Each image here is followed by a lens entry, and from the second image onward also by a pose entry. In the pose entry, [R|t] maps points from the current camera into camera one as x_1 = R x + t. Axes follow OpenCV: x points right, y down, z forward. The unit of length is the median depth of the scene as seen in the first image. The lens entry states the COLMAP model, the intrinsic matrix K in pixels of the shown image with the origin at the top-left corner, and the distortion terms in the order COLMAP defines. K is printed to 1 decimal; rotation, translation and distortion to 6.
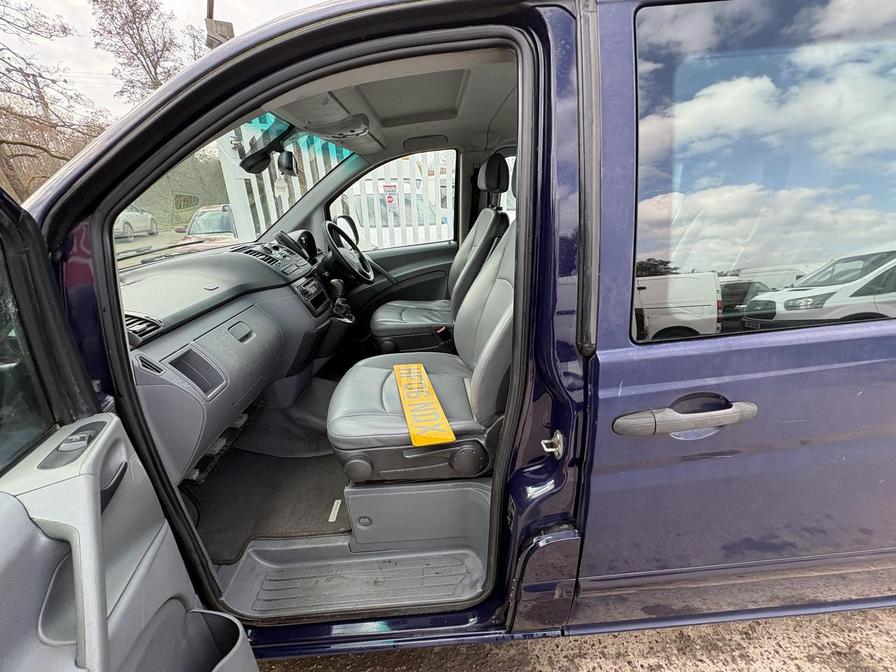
lens RADIAL K [[355.7, 0, 448.5], [0, 355.7, 336.3], [0, 0, 1]] dist [-0.001232, -0.000128]
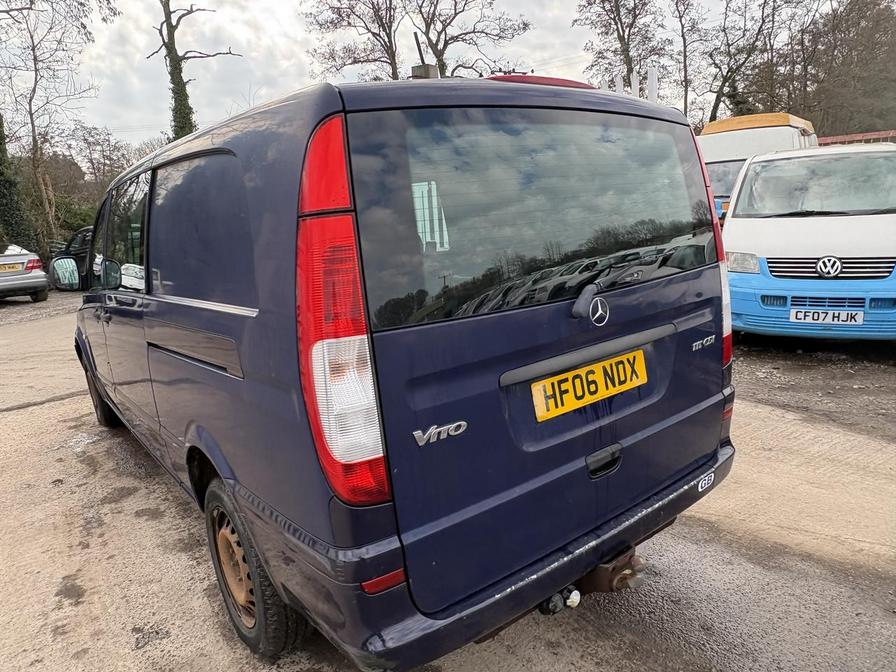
lens RADIAL K [[605.4, 0, 450.2], [0, 605.4, 332.4], [0, 0, 1]] dist [0.004856, -0.003762]
pose [[0.573029, 0.156365, -0.804480, 3.613248], [-0.248123, 0.968660, 0.011538, -0.233463], [0.781072, 0.192999, 0.593867, 0.171954]]
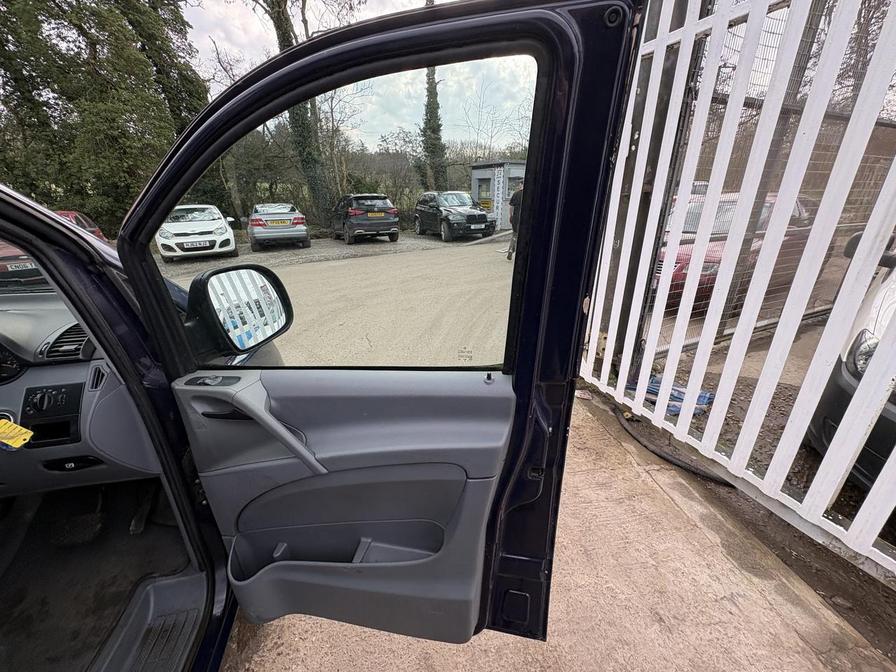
lens RADIAL K [[355.7, 0, 446.8], [0, 355.7, 335.3], [0, 0, 1]] dist [-0.001232, -0.000128]
pose [[0.163934, 0.383739, -0.908774, 0.116822], [-0.344414, 0.885530, 0.311795, -0.945026], [0.924394, 0.261880, 0.277334, 2.272111]]
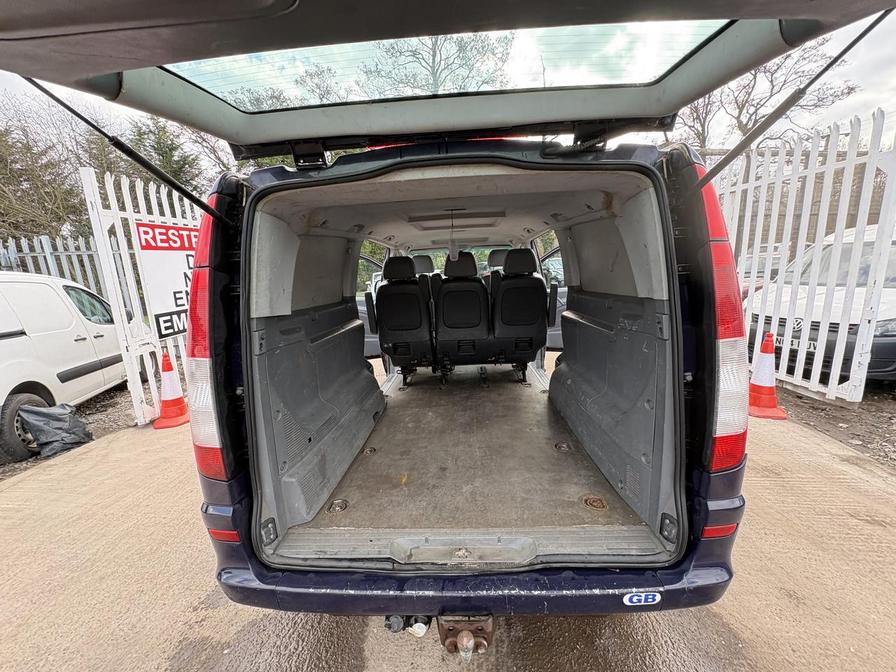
lens RADIAL K [[355.7, 0, 448.3], [0, 355.7, 337.4], [0, 0, 1]] dist [-0.001232, -0.000128]
pose [[-0.091775, 0.226476, -0.969684, 3.408883], [-0.315030, 0.917173, 0.244027, -0.646499], [0.944634, 0.327875, -0.012827, 1.325069]]
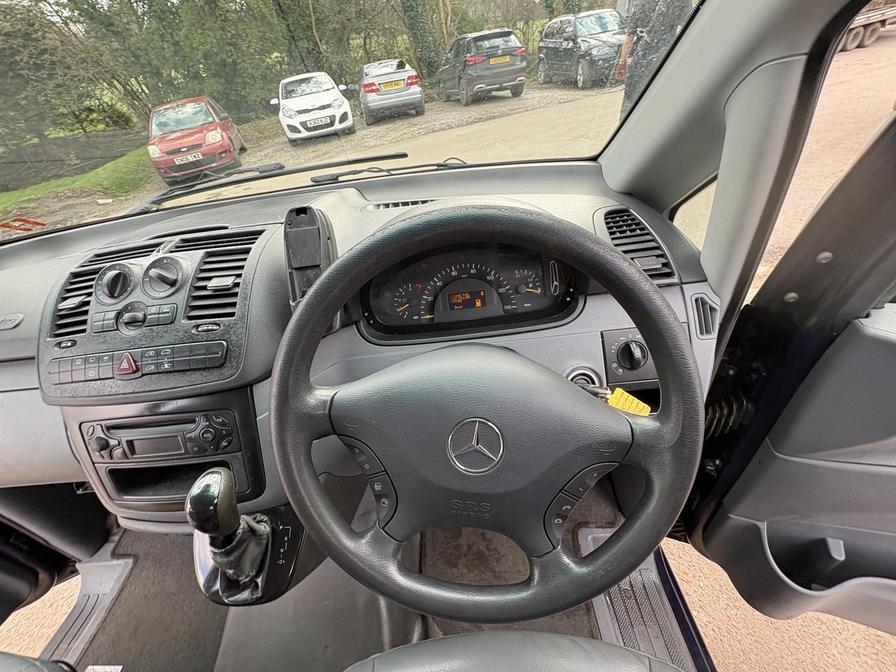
lens RADIAL K [[355.7, 0, 450.0], [0, 355.7, 338.3], [0, 0, 1]] dist [-0.001232, -0.000128]
pose [[-0.046638, 0.662827, -0.747319, -0.230943], [-0.230138, 0.720877, 0.653737, -0.625781], [0.972040, 0.202475, 0.118922, 1.572387]]
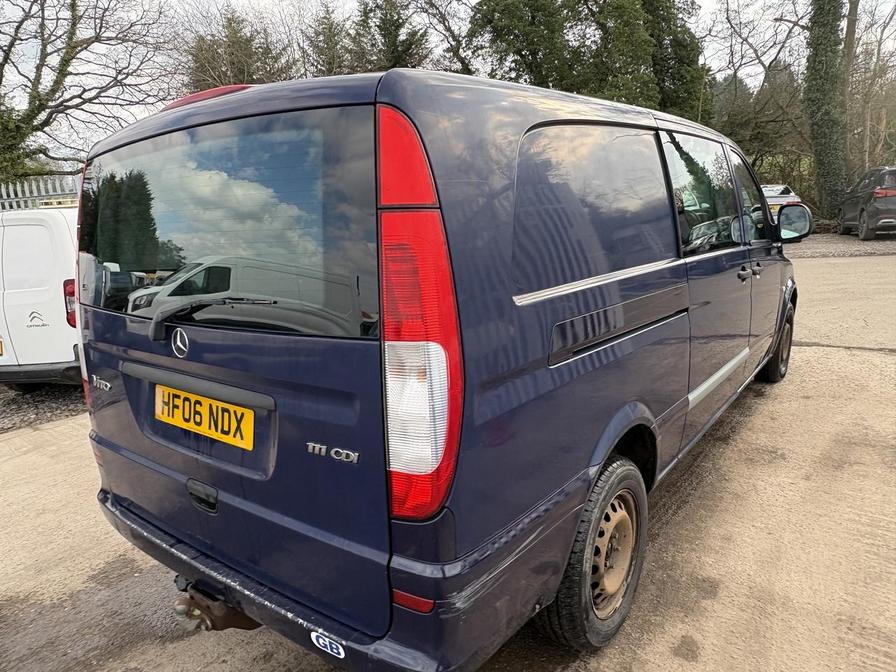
lens RADIAL K [[605.4, 0, 446.3], [0, 605.4, 334.9], [0, 0, 1]] dist [0.004856, -0.003762]
pose [[-0.640224, 0.233340, -0.731892, 3.250492], [-0.202611, 0.867722, 0.453879, -1.170803], [0.740987, 0.438874, -0.508260, 2.570285]]
